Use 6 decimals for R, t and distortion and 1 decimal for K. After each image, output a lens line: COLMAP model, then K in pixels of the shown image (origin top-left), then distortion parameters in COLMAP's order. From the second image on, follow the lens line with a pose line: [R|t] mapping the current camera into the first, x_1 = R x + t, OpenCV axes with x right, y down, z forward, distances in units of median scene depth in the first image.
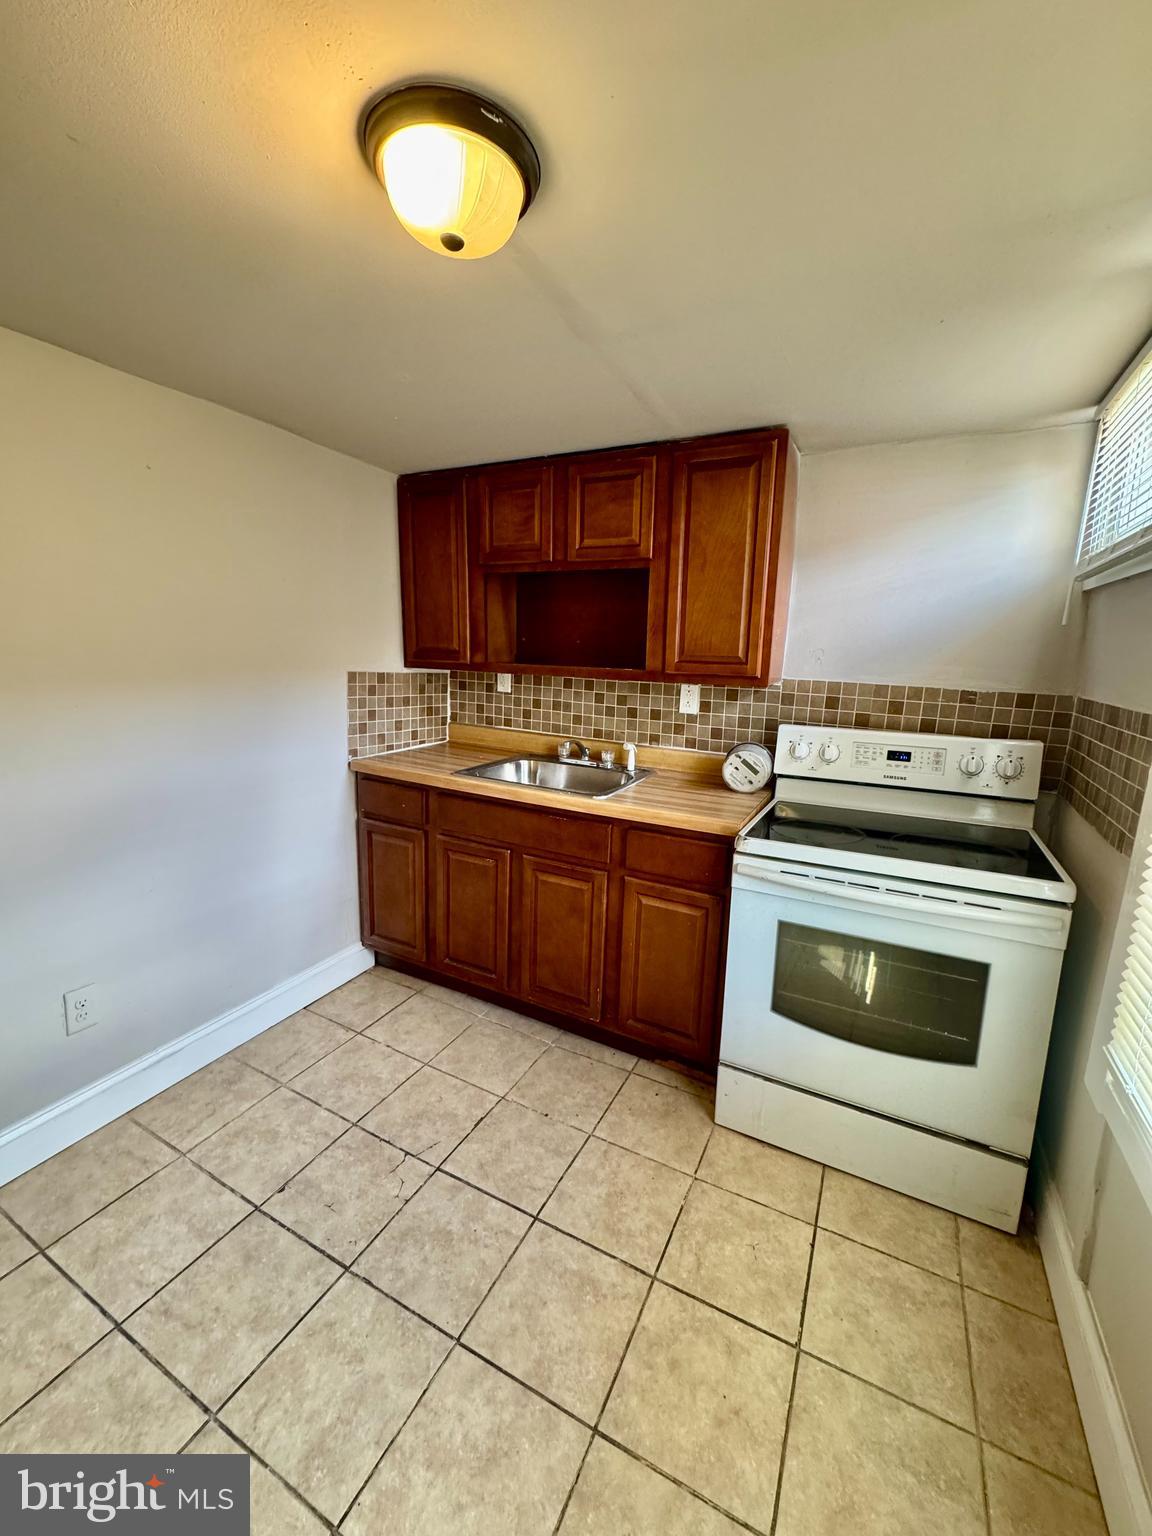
lens RADIAL K [[615.0, 0, 579.8], [0, 615.0, 765.6], [0, 0, 1]] dist [-0.004059, 0.000704]
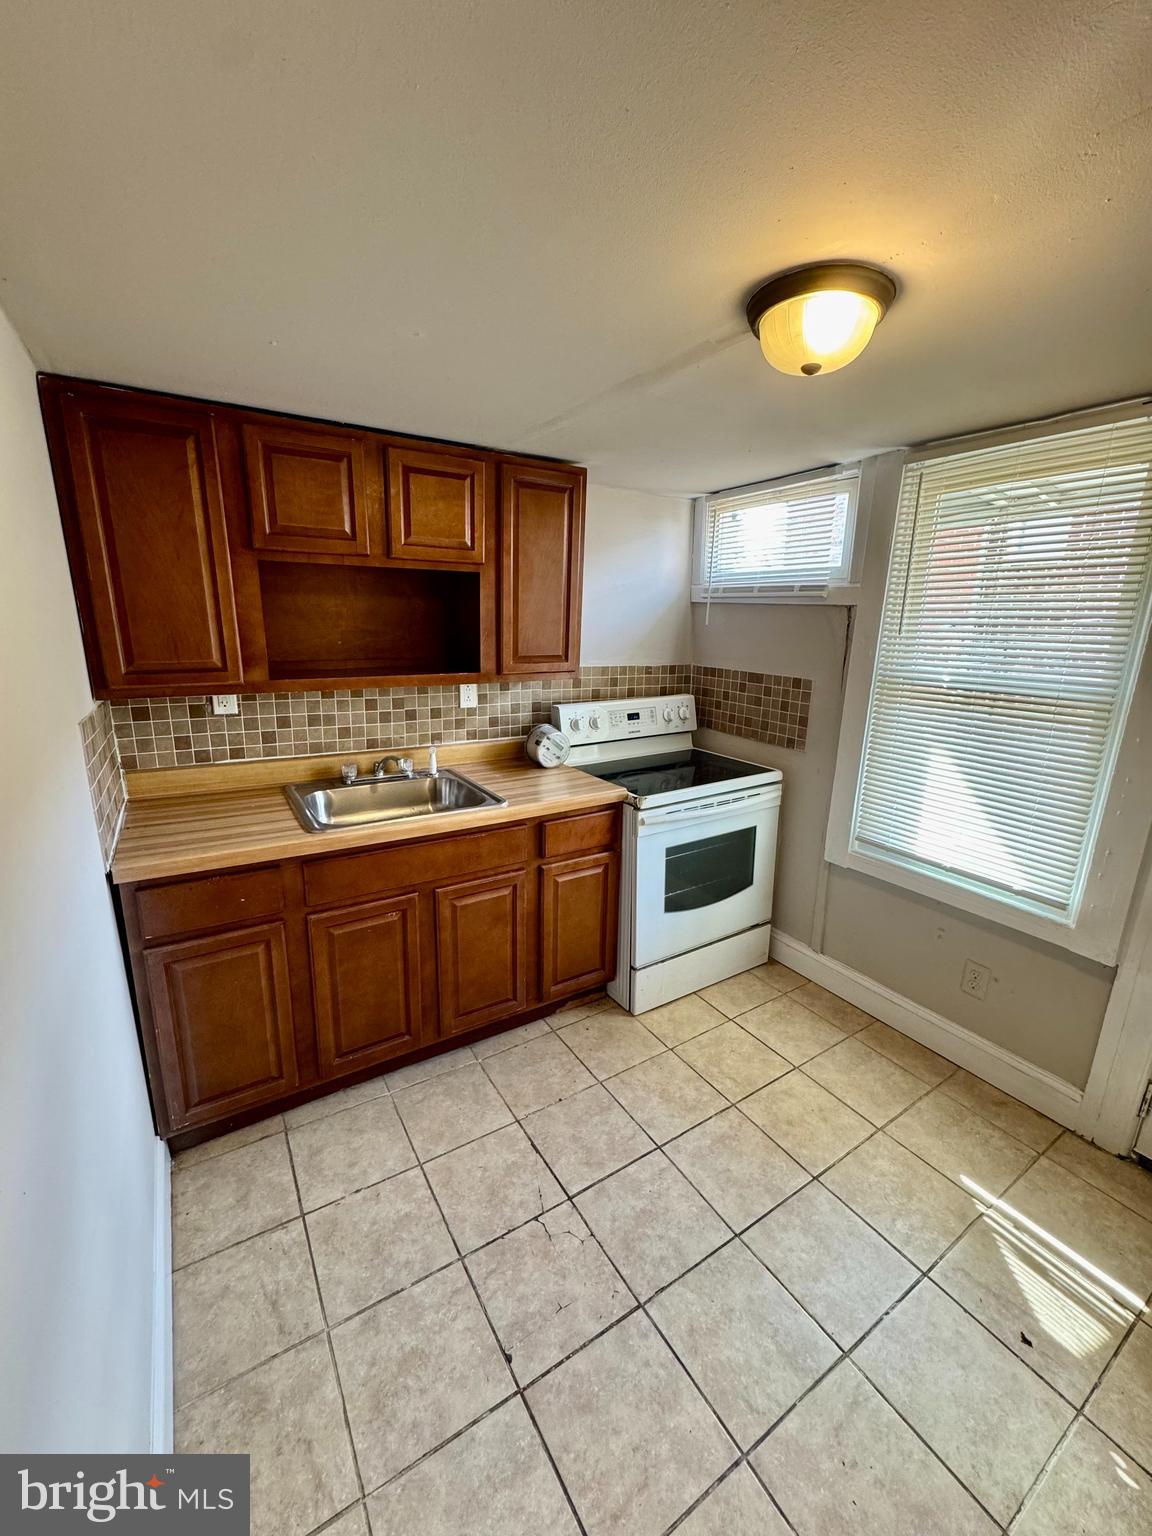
lens RADIAL K [[615.0, 0, 577.8], [0, 615.0, 765.5], [0, 0, 1]] dist [-0.004059, 0.000704]
pose [[0.505603, -0.227999, 0.832095, -0.750991], [0.155824, 0.972721, 0.171849, -0.168648], [-0.848578, 0.042773, 0.527338, 0.359312]]
